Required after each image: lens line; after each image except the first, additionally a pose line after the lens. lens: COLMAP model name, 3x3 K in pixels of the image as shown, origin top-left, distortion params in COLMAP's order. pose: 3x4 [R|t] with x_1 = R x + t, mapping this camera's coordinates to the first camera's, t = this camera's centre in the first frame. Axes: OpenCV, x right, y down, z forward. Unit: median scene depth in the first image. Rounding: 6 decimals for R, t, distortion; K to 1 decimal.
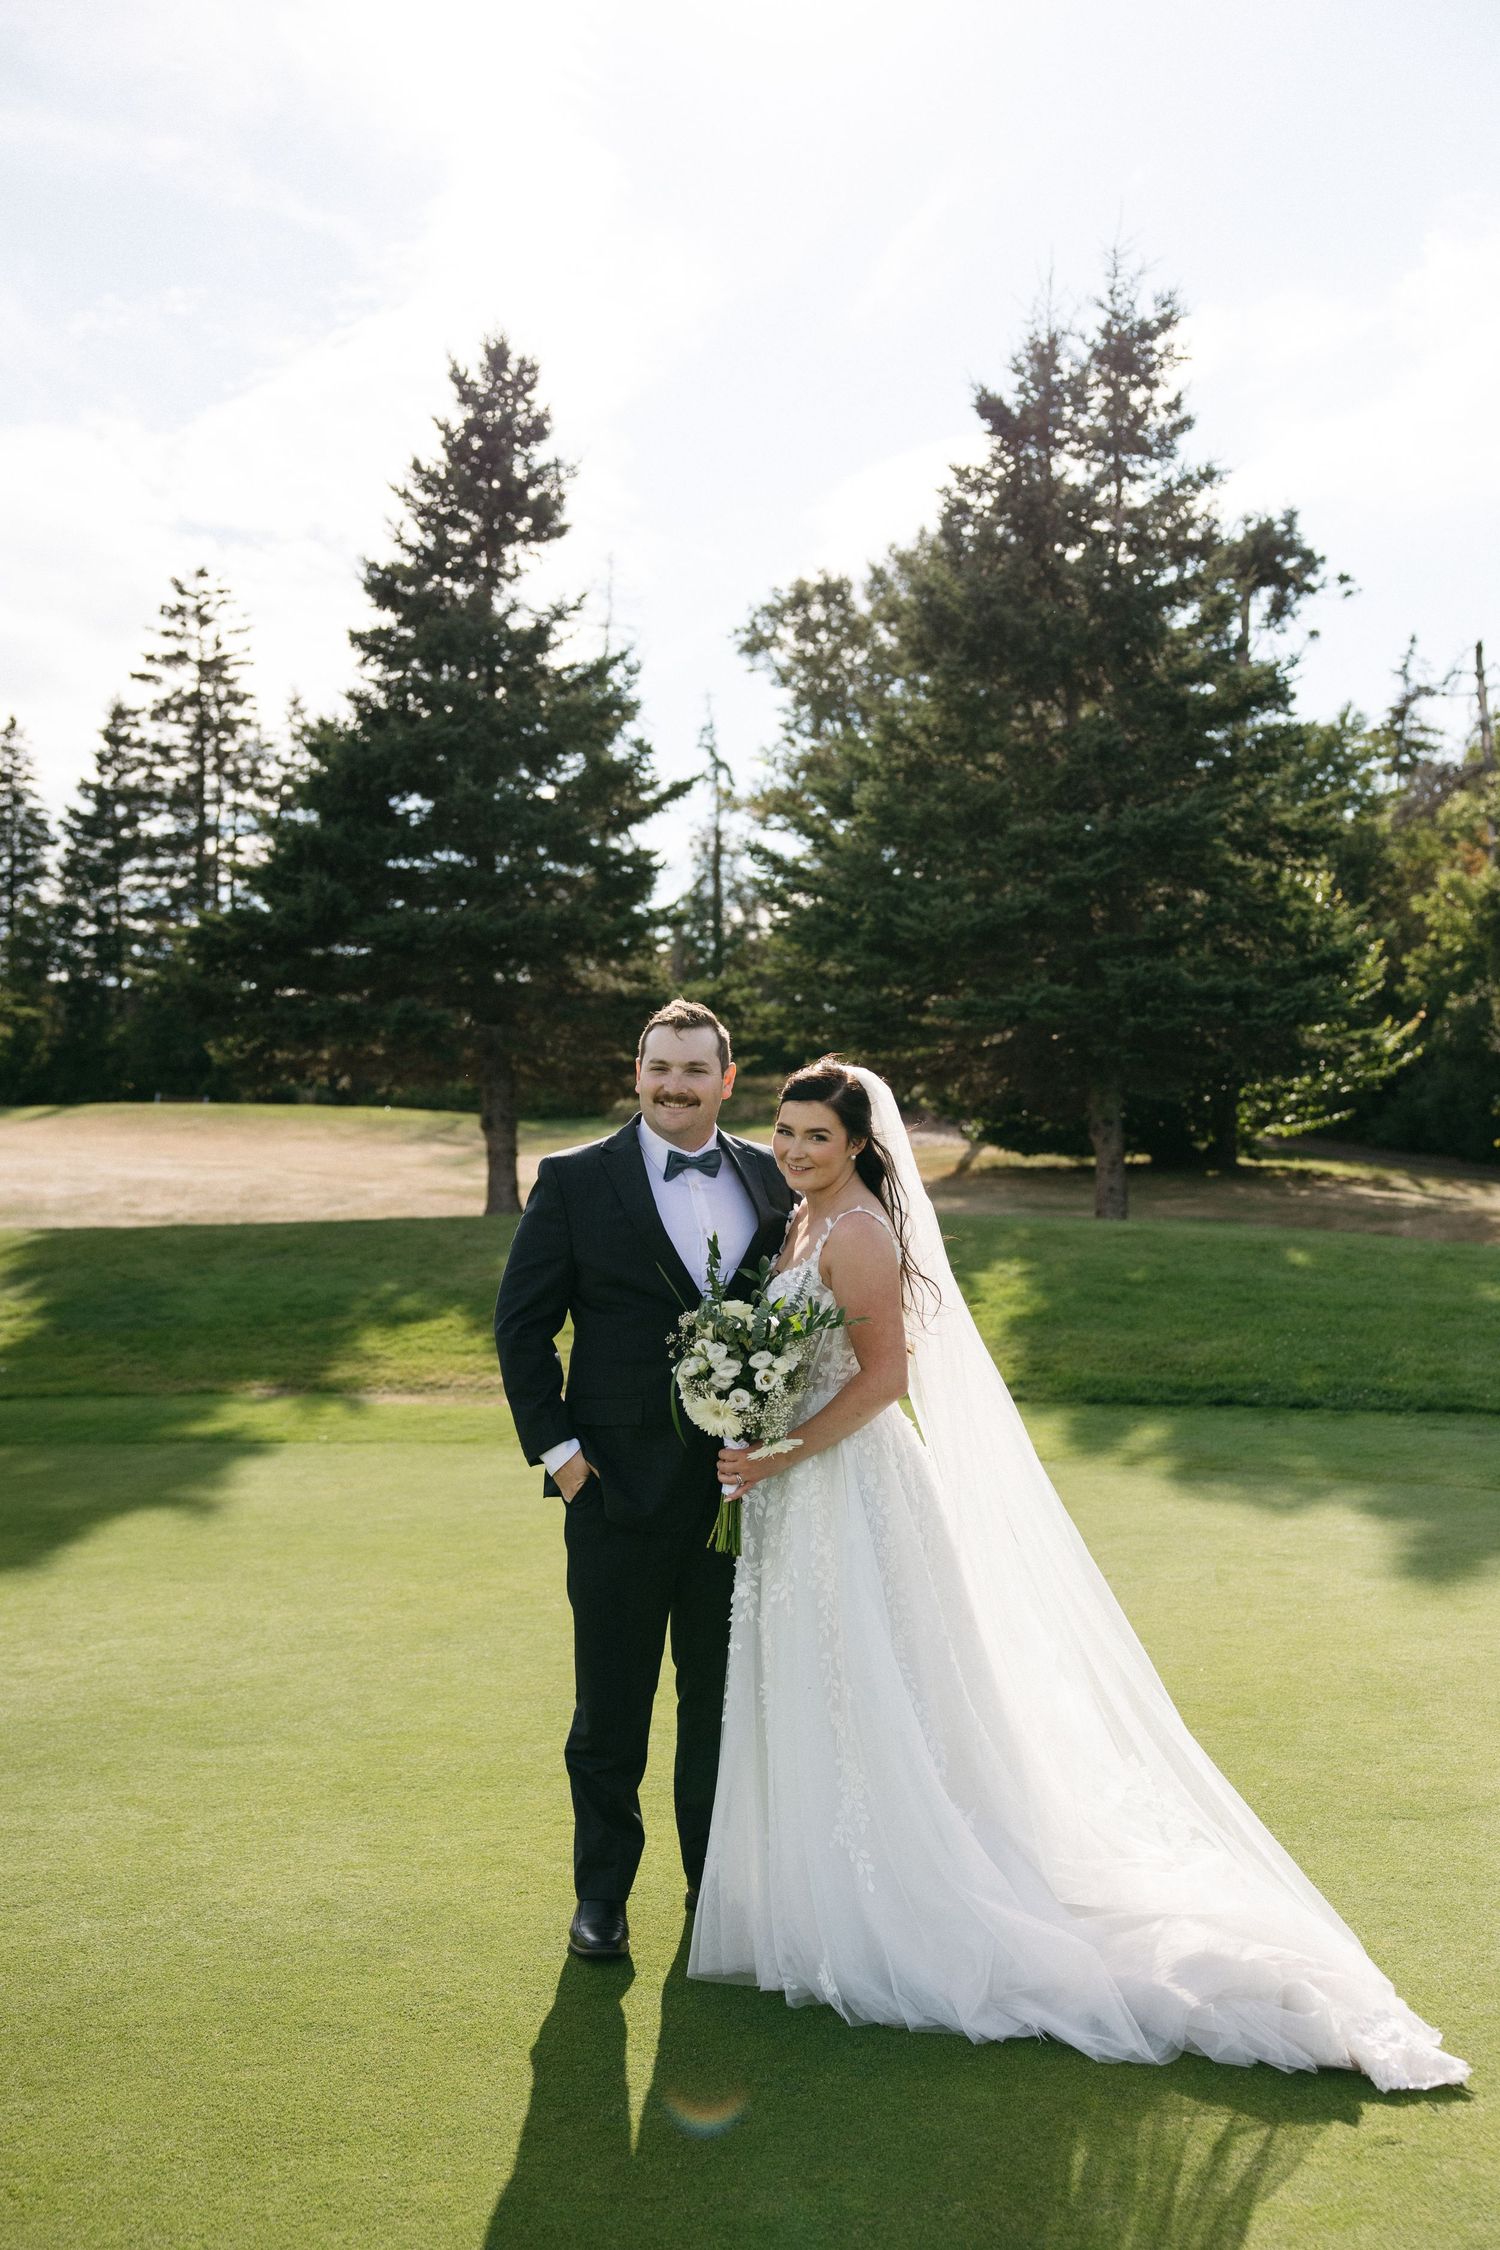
lens RADIAL K [[2560.9, 0, 748.0], [0, 2560.9, 1132.4], [0, 0, 1]] dist [-0.019703, 0.000000]
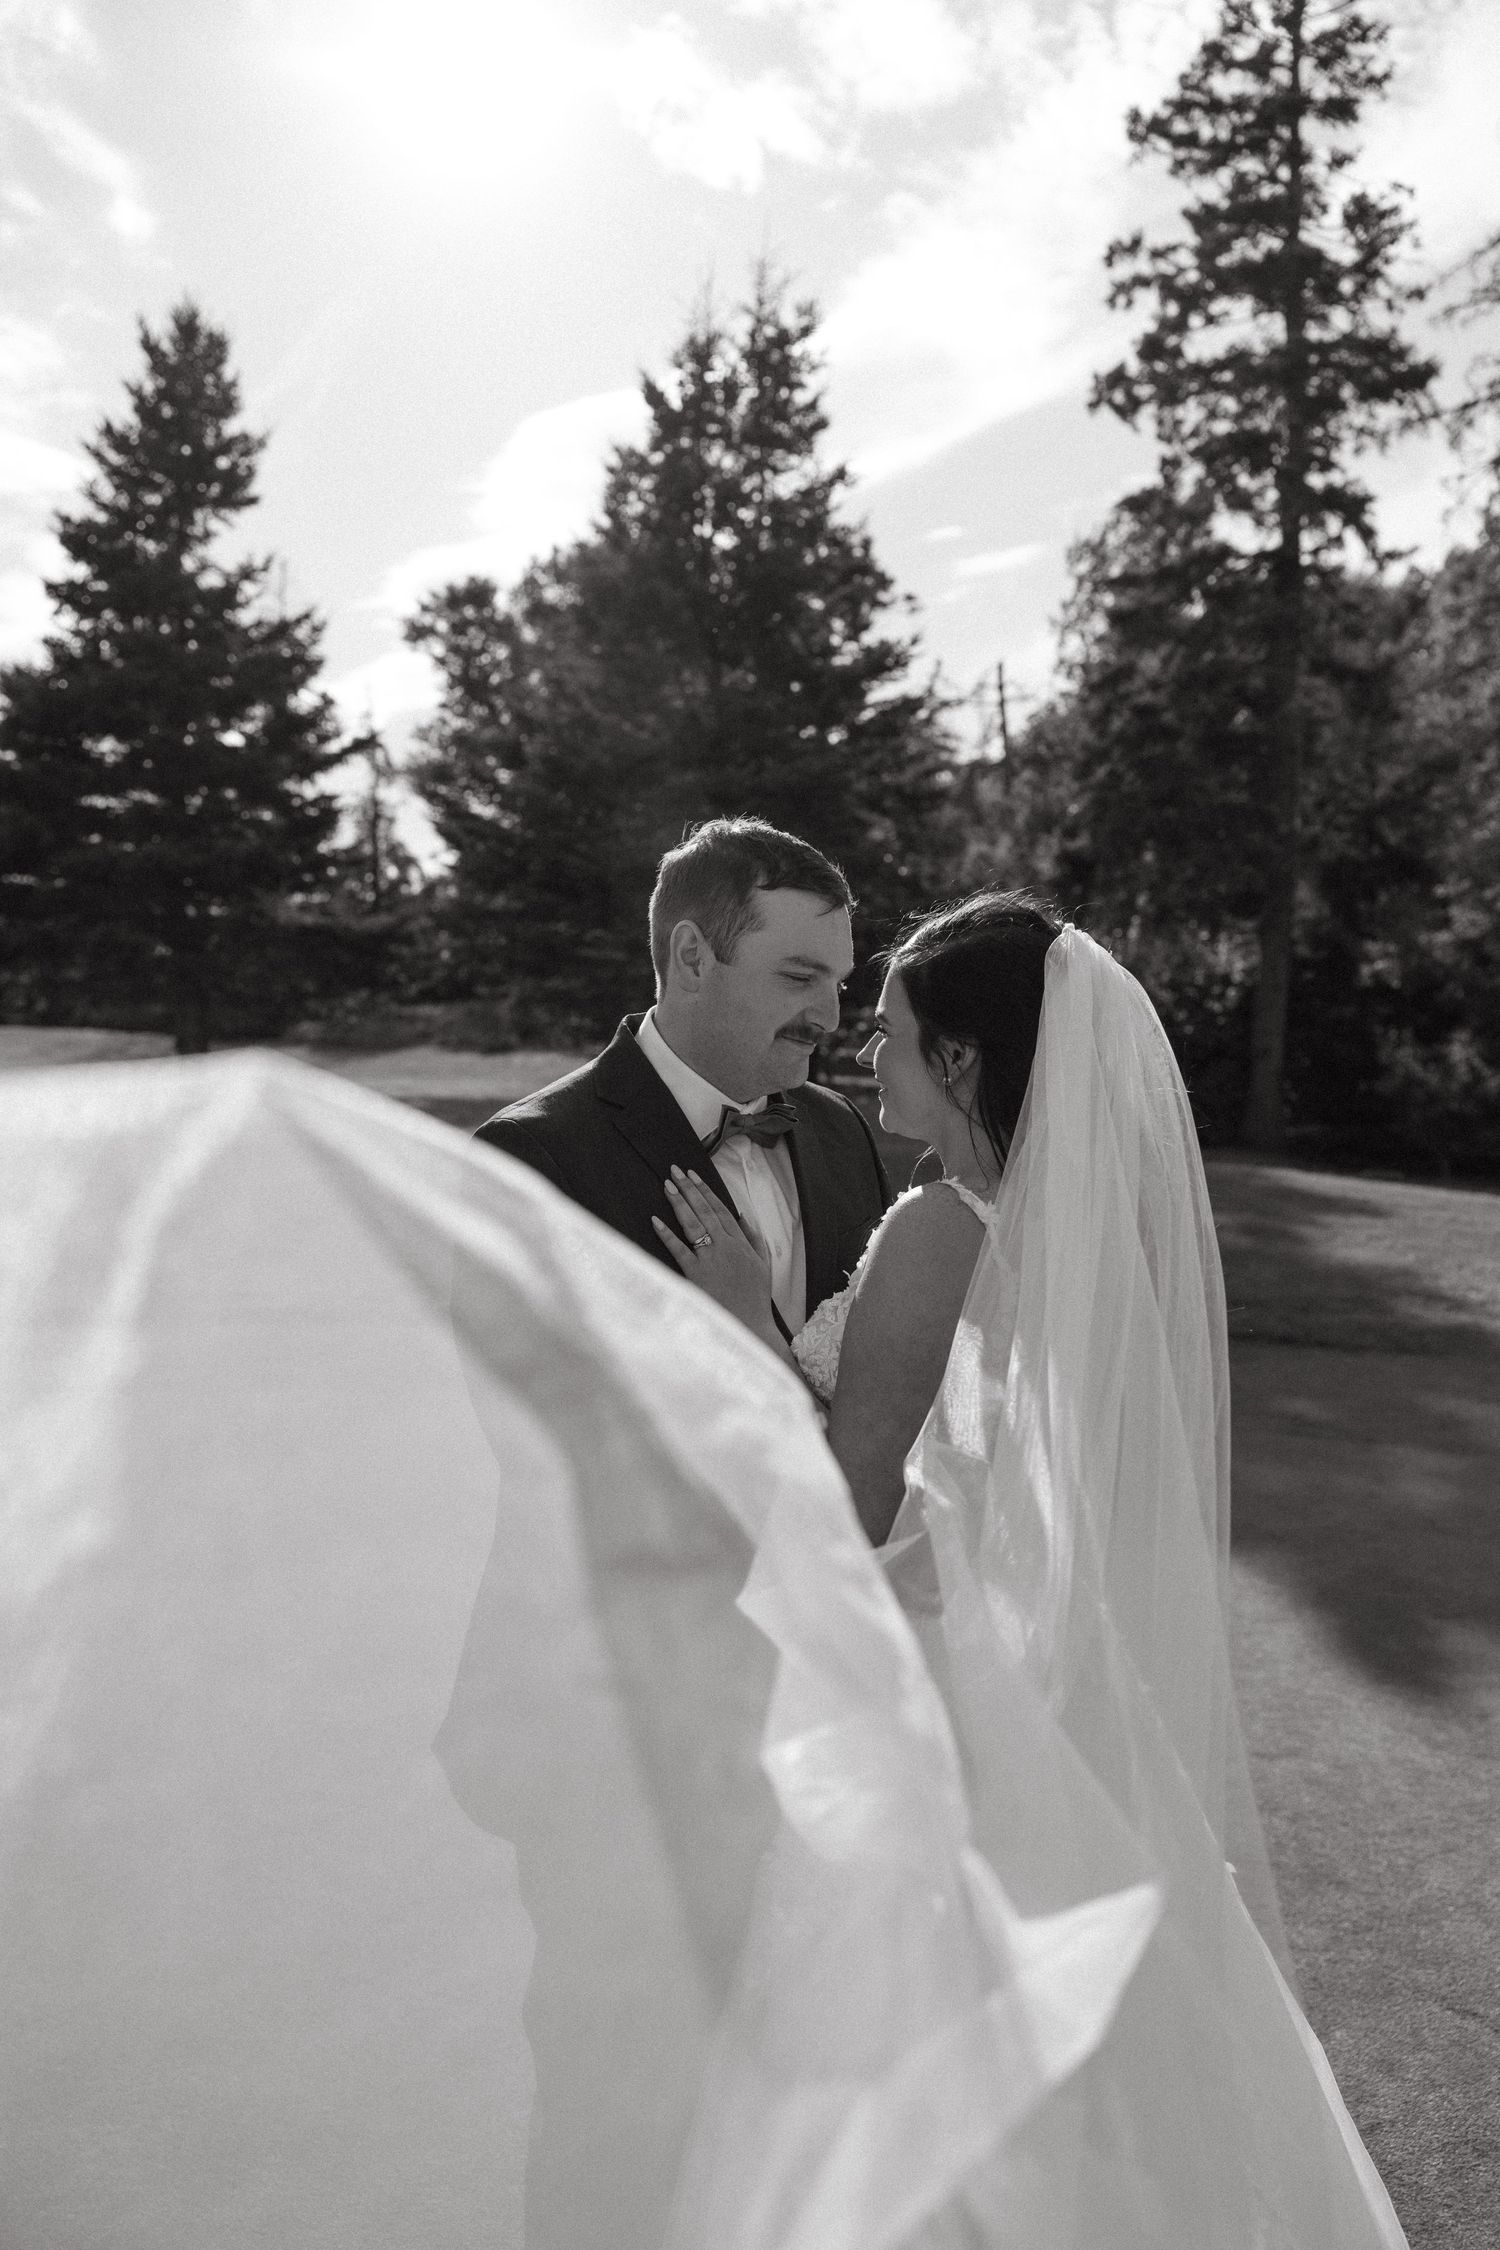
lens RADIAL K [[1991.1, 0, 753.8], [0, 1991.1, 1108.2], [0, 0, 1]] dist [0.002848, -0.000216]
pose [[0.983537, 0.000434, 0.180705, -0.014857], [-0.005437, 0.999615, 0.027194, -0.000132], [-0.180623, -0.027728, 0.983161, 0.122736]]
